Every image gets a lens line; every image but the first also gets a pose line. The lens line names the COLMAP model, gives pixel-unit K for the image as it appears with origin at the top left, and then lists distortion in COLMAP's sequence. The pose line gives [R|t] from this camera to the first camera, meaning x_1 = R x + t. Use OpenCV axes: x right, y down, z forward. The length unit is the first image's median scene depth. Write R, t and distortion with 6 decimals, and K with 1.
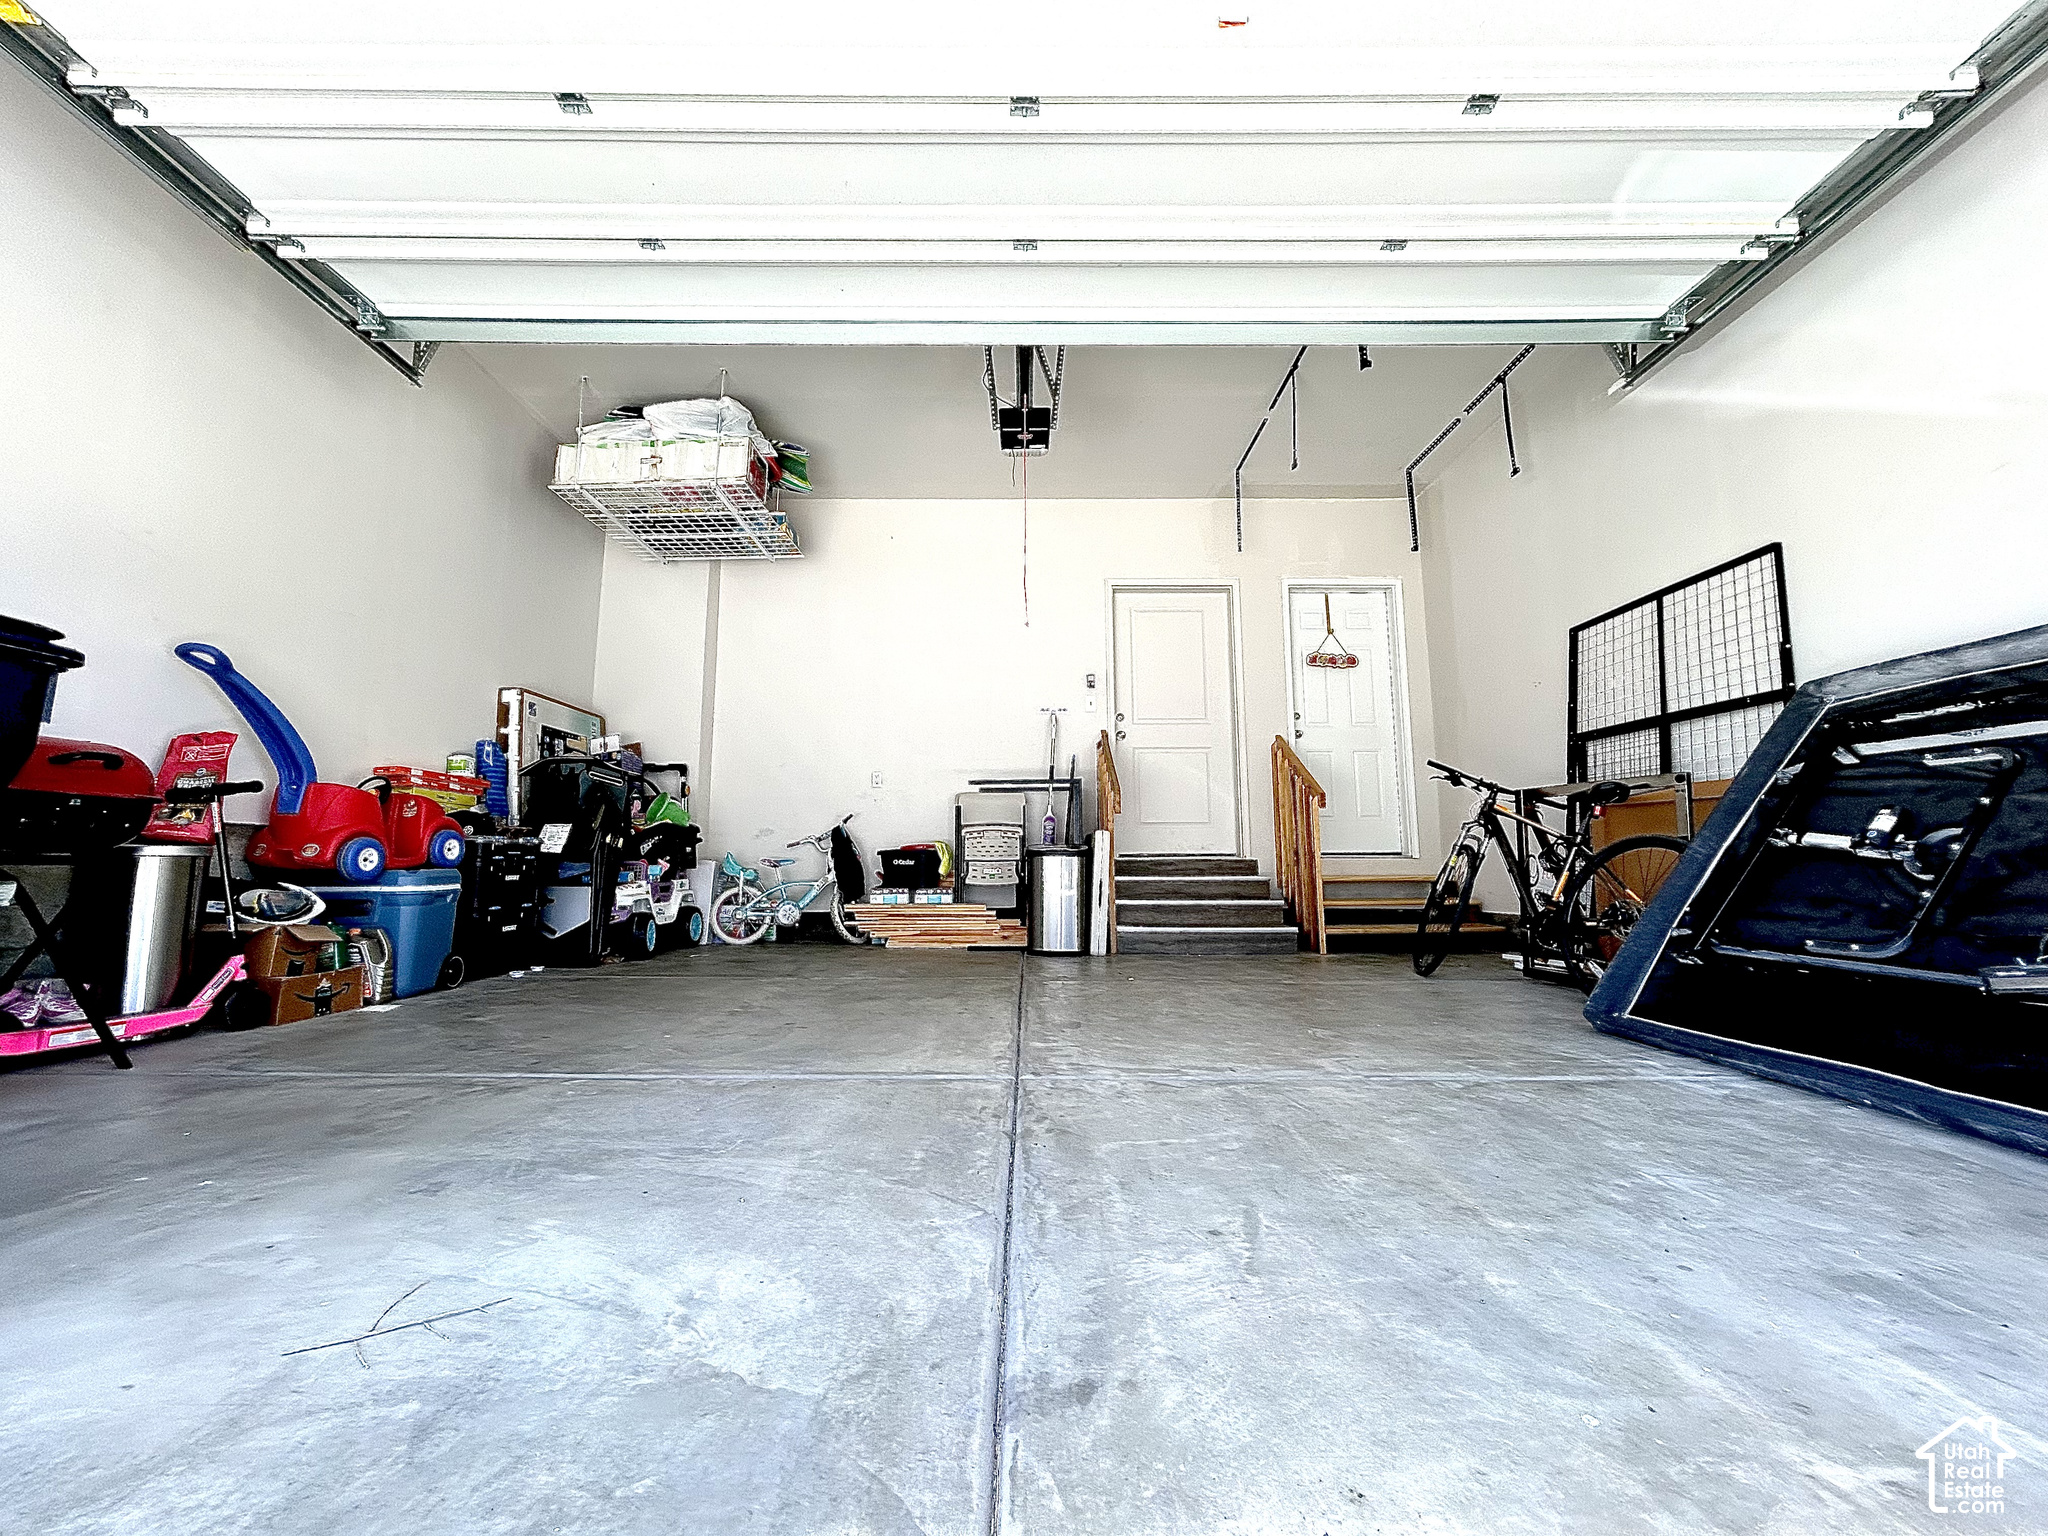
lens RADIAL K [[826.5, 0, 1024.0], [0, 826.5, 768.0], [0, 0, 1]] dist [0.000283, 0.000172]
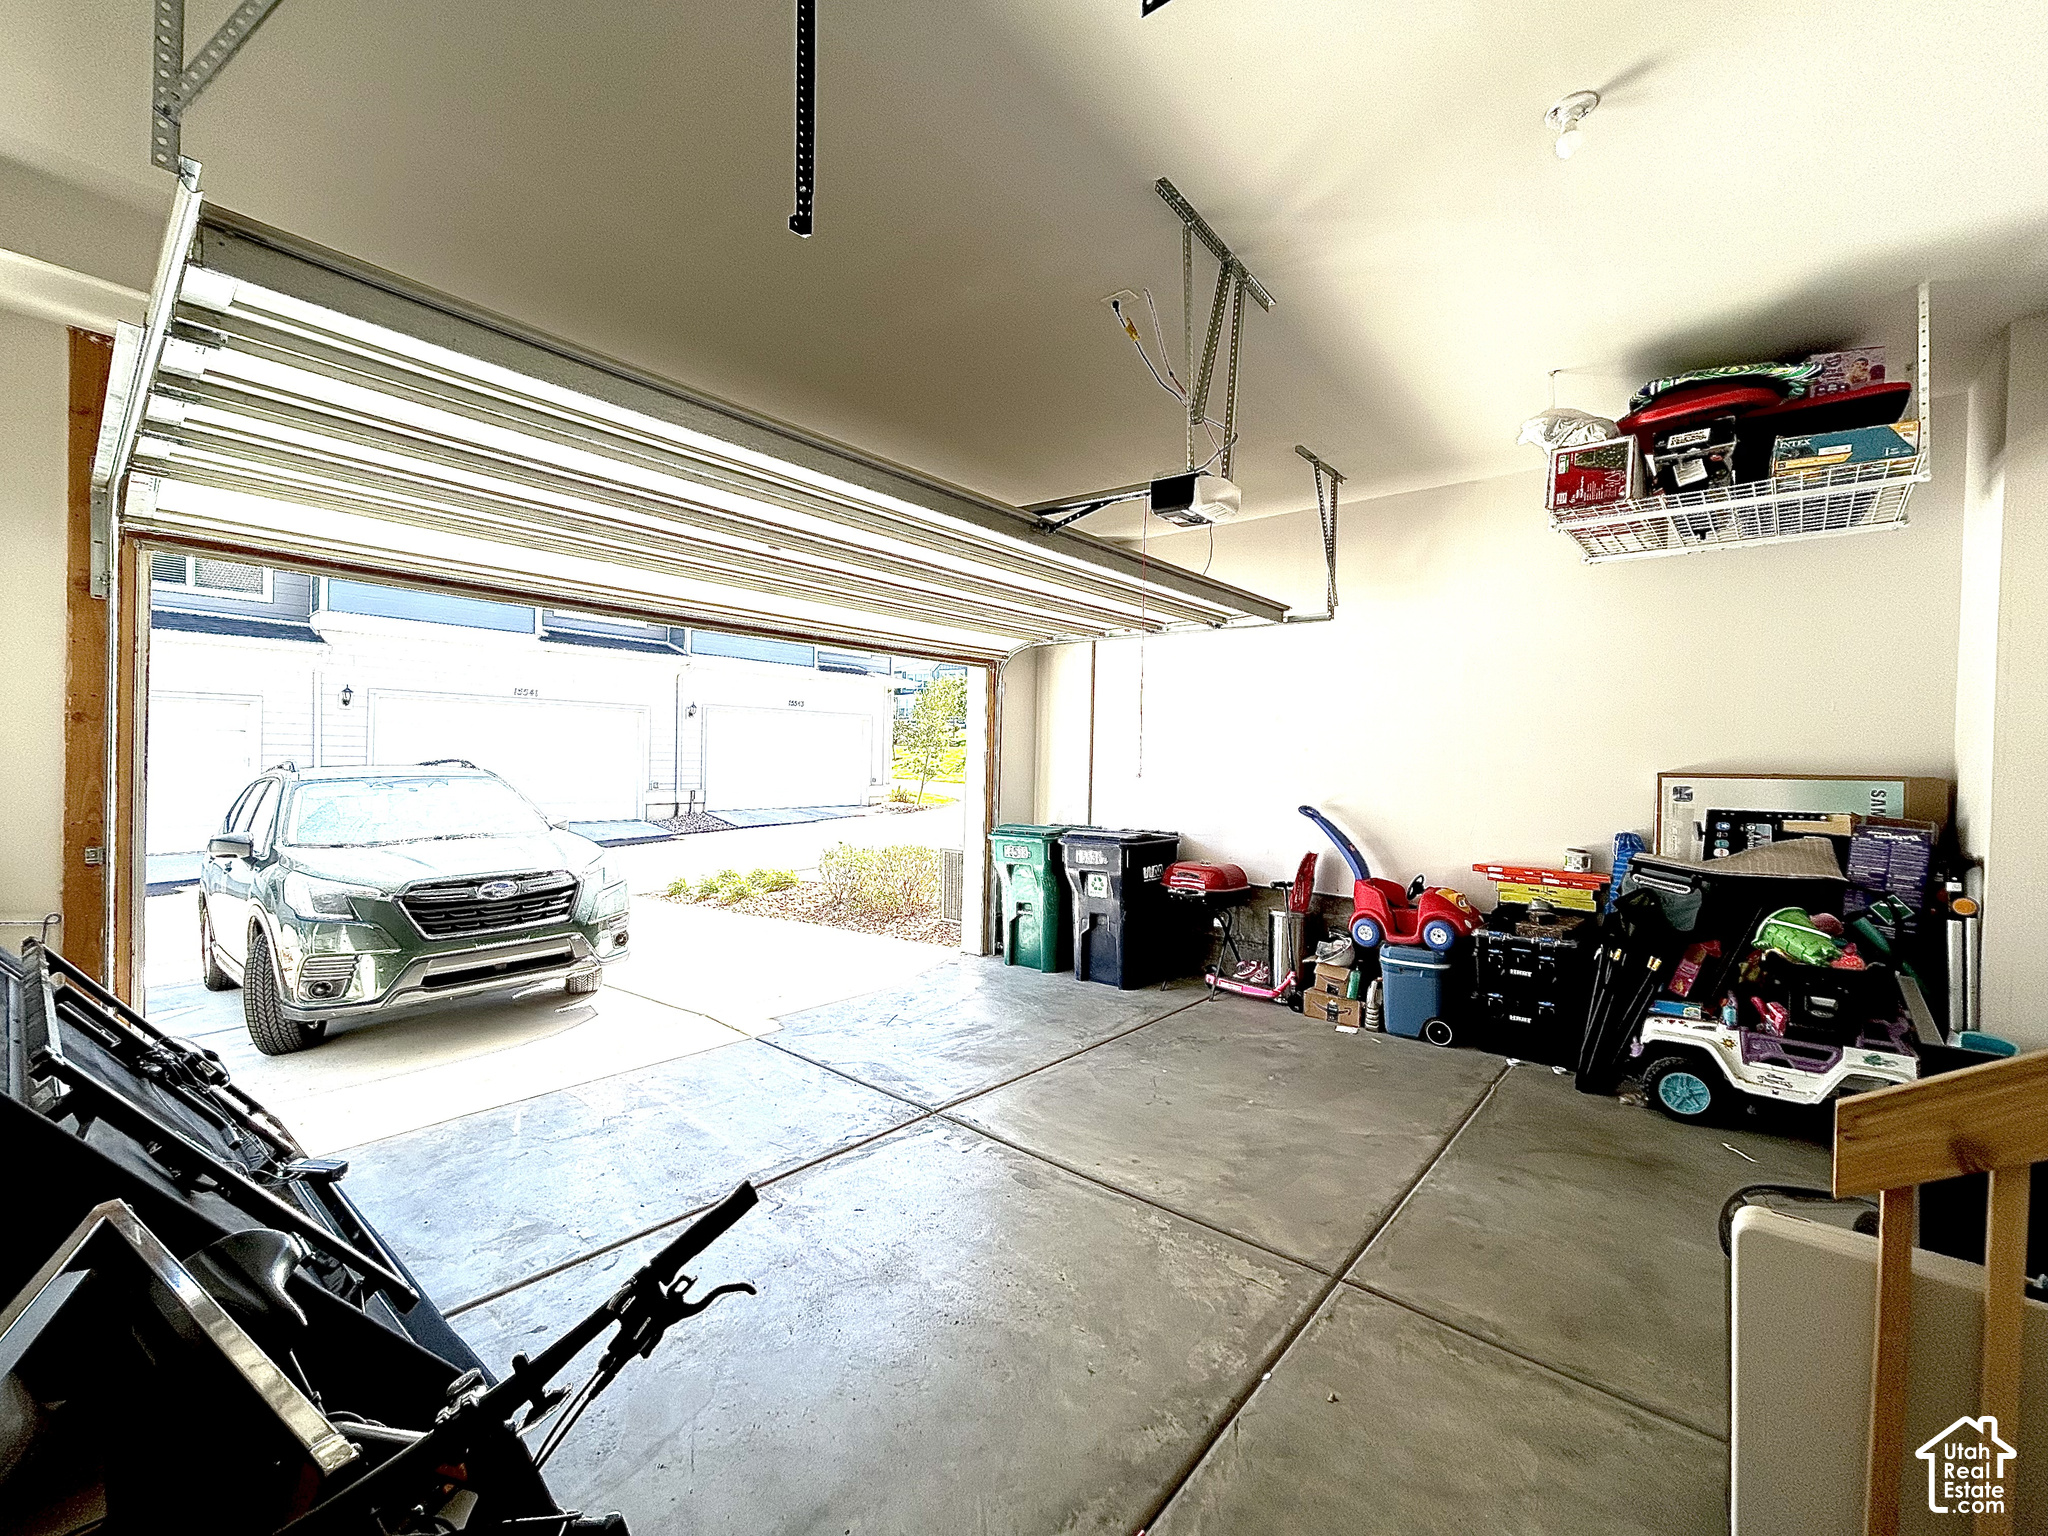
lens RADIAL K [[826.5, 0, 1024.0], [0, 826.5, 768.0], [0, 0, 1]] dist [0.000283, 0.000172]
pose [[-0.650434, -0.003416, -0.759555, 0.392935], [0.071759, 0.995241, -0.065926, -0.068817], [0.756166, -0.097385, -0.647093, 0.790596]]
